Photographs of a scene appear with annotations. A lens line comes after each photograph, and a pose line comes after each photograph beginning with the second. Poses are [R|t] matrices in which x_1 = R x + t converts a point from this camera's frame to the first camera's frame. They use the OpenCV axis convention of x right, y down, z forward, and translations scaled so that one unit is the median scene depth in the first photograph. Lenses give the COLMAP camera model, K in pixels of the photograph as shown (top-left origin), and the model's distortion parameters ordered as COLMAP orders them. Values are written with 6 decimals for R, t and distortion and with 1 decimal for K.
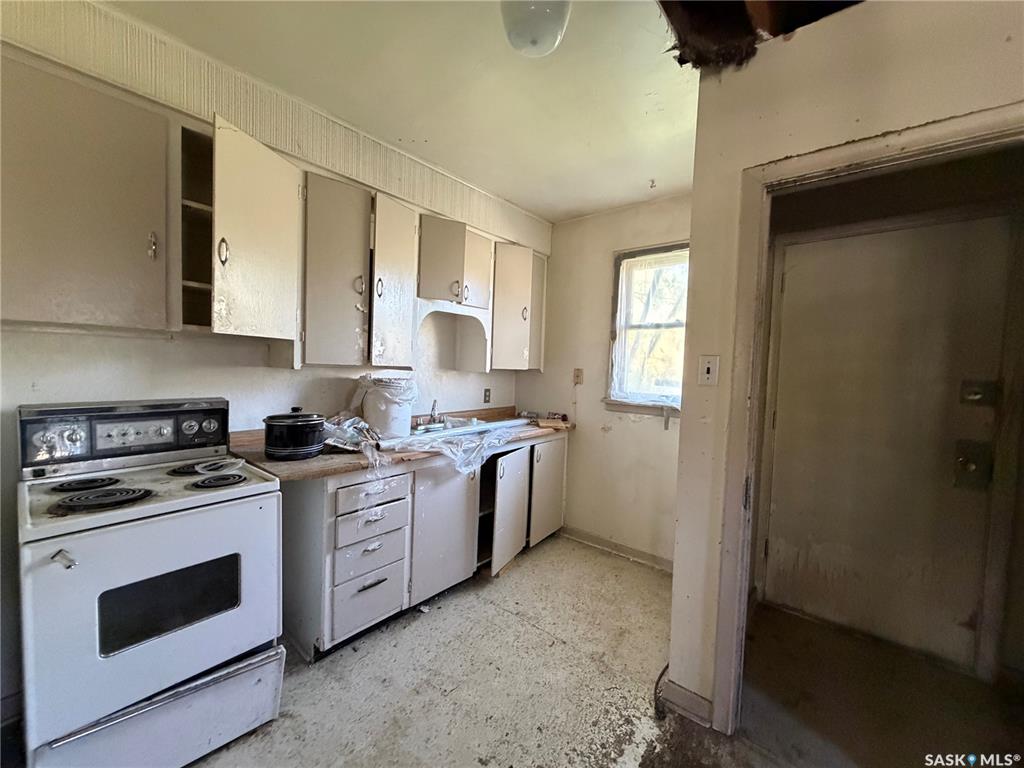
lens RADIAL K [[409.4, 0, 507.4], [0, 409.4, 384.4], [0, 0, 1]] dist [-0.000777, 0.001276]
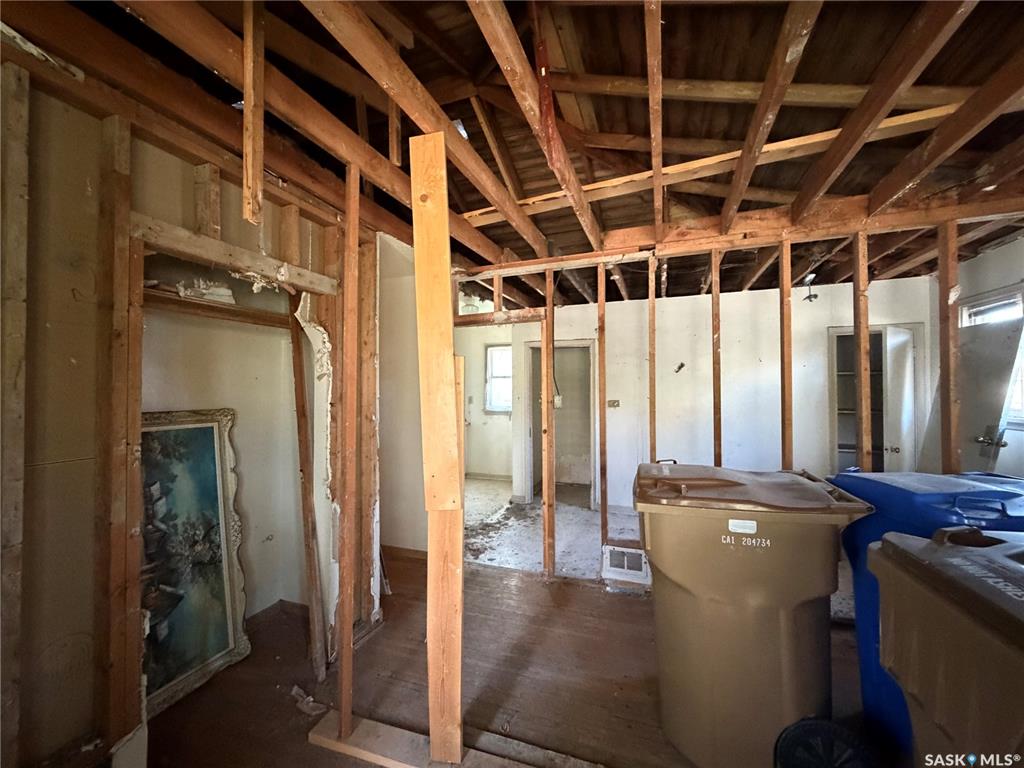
lens RADIAL K [[409.4, 0, 510.8], [0, 409.4, 384.7], [0, 0, 1]] dist [-0.000777, 0.001276]
pose [[0.935760, -0.035557, 0.350839, -0.645764], [0.052553, 0.997855, -0.039039, -0.007765], [-0.348699, 0.054969, 0.935621, -1.837311]]
